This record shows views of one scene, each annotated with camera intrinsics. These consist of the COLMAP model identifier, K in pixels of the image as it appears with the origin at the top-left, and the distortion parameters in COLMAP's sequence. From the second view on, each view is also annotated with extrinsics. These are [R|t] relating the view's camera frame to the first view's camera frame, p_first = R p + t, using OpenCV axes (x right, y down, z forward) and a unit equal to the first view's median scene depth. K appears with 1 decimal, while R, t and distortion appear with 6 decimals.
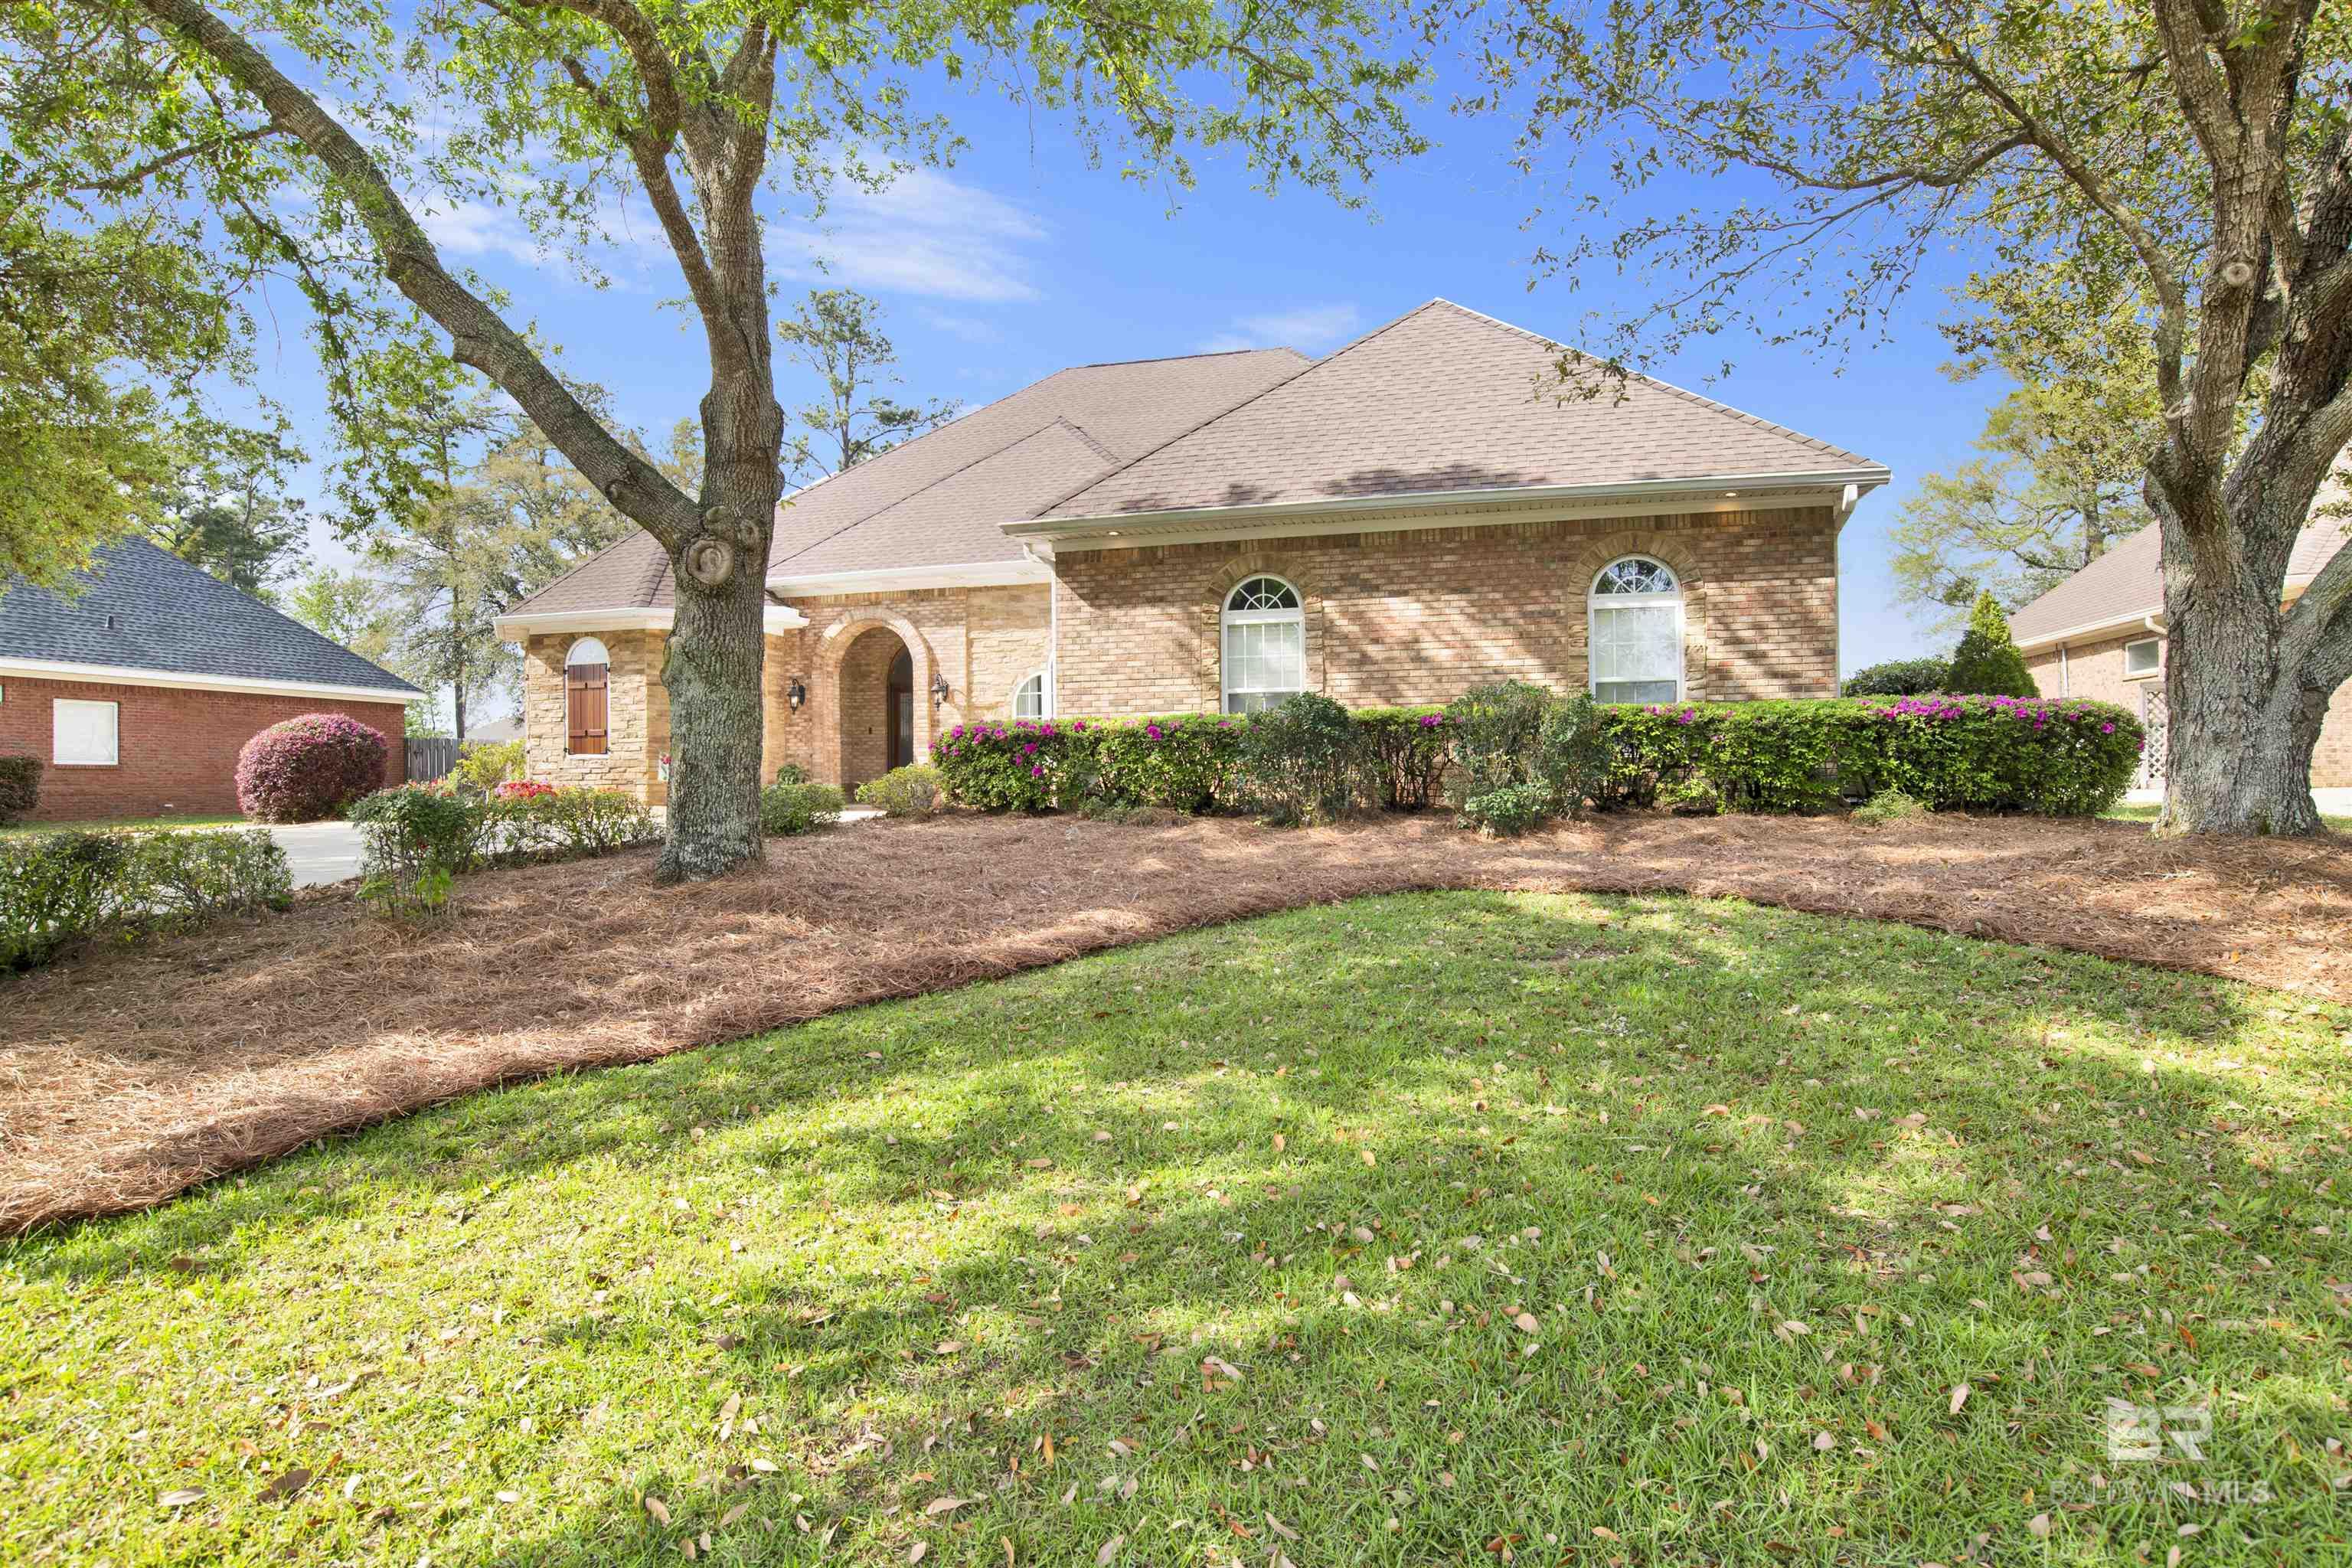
lens RADIAL K [[1230.8, 0, 1184.7], [0, 1230.8, 780.0], [0, 0, 1]] dist [-0.070717, 0.024166]
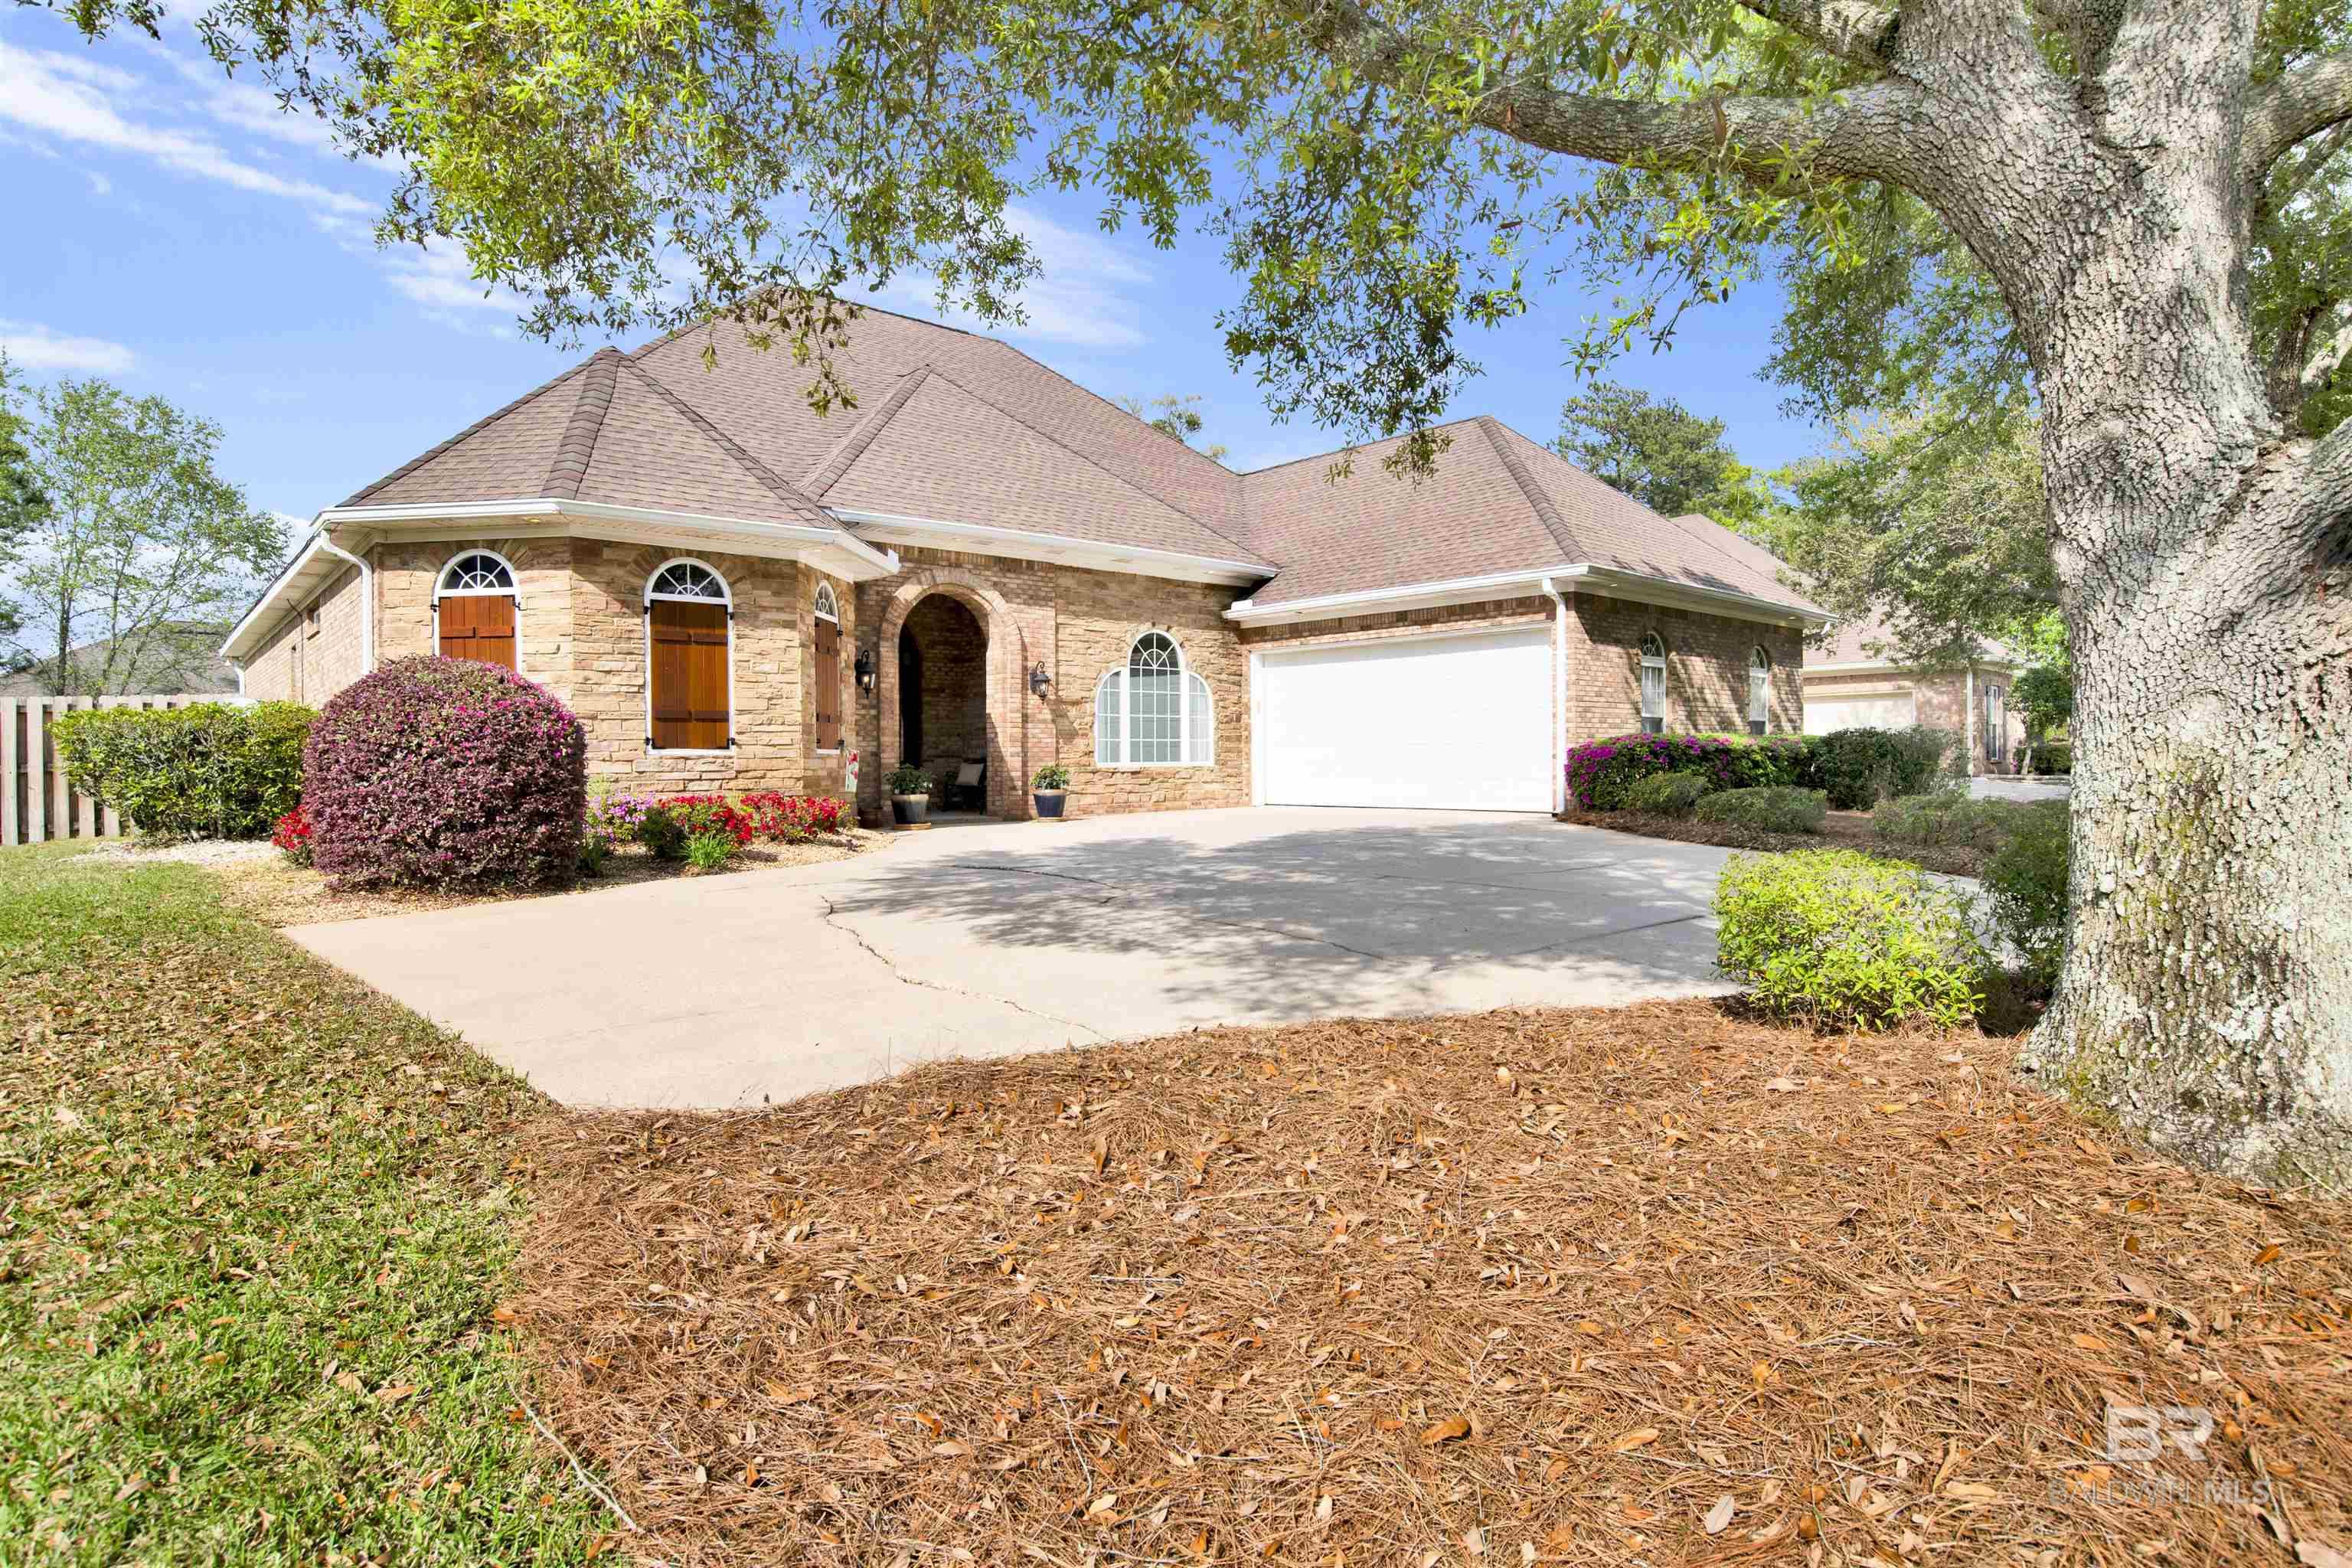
lens RADIAL K [[1230.8, 0, 1184.7], [0, 1230.8, 780.0], [0, 0, 1]] dist [-0.070717, 0.024166]
pose [[0.532913, -0.006772, 0.846143, -0.878548], [0.008010, 0.999964, 0.002958, -0.005176], [-0.846132, 0.005202, 0.532948, 0.461156]]
